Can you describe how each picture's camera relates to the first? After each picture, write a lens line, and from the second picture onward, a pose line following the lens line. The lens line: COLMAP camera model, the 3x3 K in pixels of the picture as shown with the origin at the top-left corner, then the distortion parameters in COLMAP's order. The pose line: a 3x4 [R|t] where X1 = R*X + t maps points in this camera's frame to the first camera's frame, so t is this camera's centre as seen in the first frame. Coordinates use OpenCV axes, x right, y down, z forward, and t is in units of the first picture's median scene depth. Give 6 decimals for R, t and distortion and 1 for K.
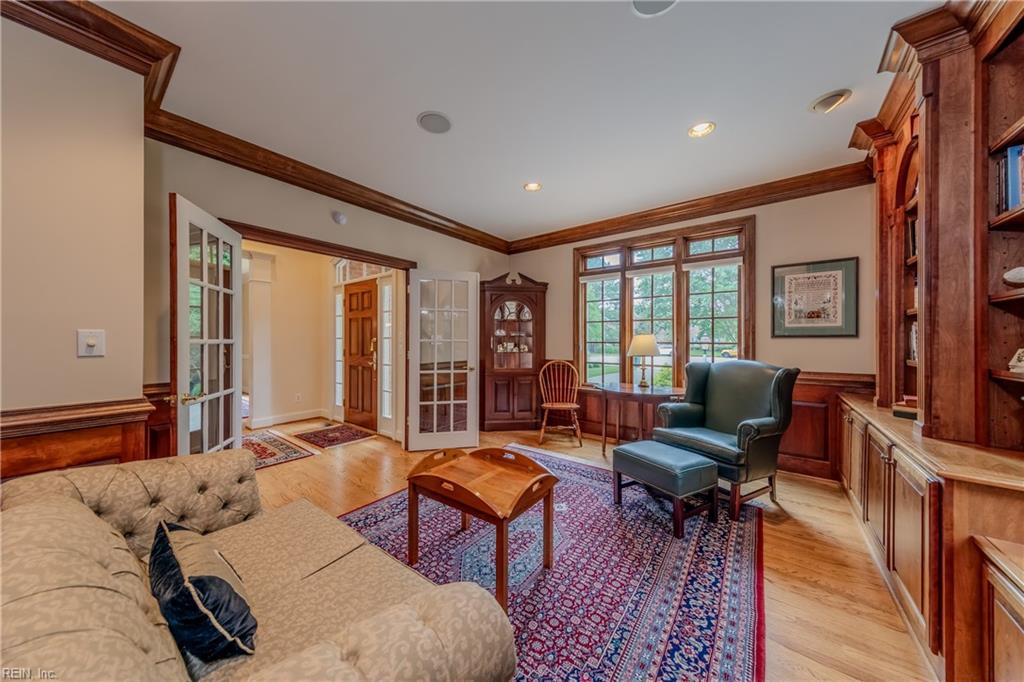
lens RADIAL K [[323.8, 0, 508.7], [0, 323.8, 340.1], [0, 0, 1]] dist [0.002795, -0.000558]
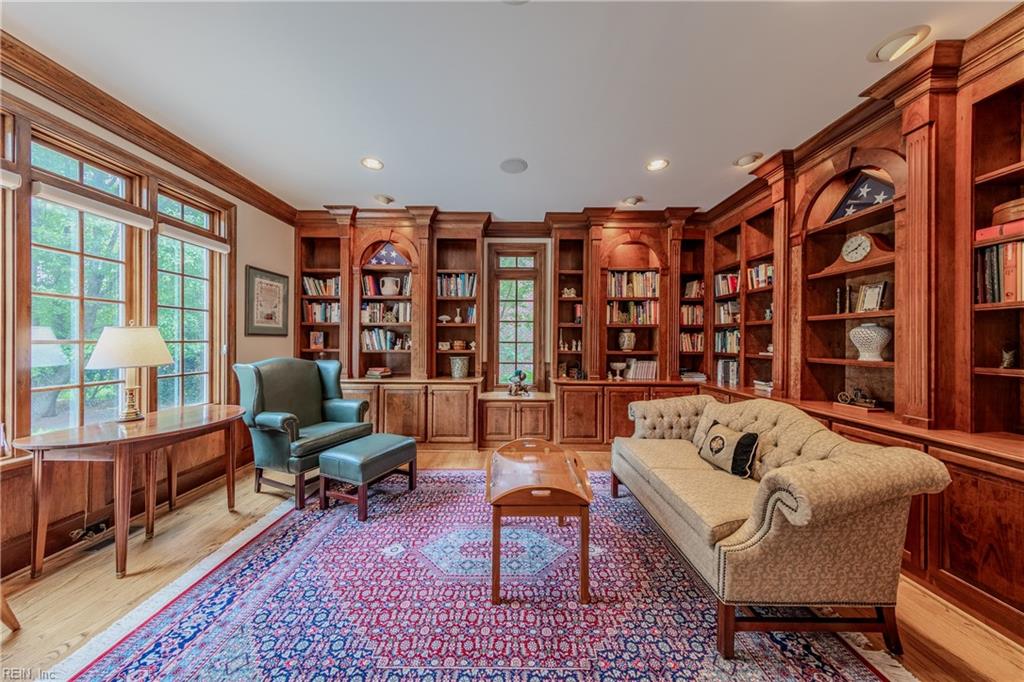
lens RADIAL K [[323.8, 0, 508.3], [0, 323.8, 340.5], [0, 0, 1]] dist [0.002795, -0.000558]
pose [[-0.604886, -0.006579, 0.796285, -0.519131], [-0.008876, 0.999959, 0.001519, -0.001283], [-0.796263, -0.006149, -0.604920, 1.021979]]
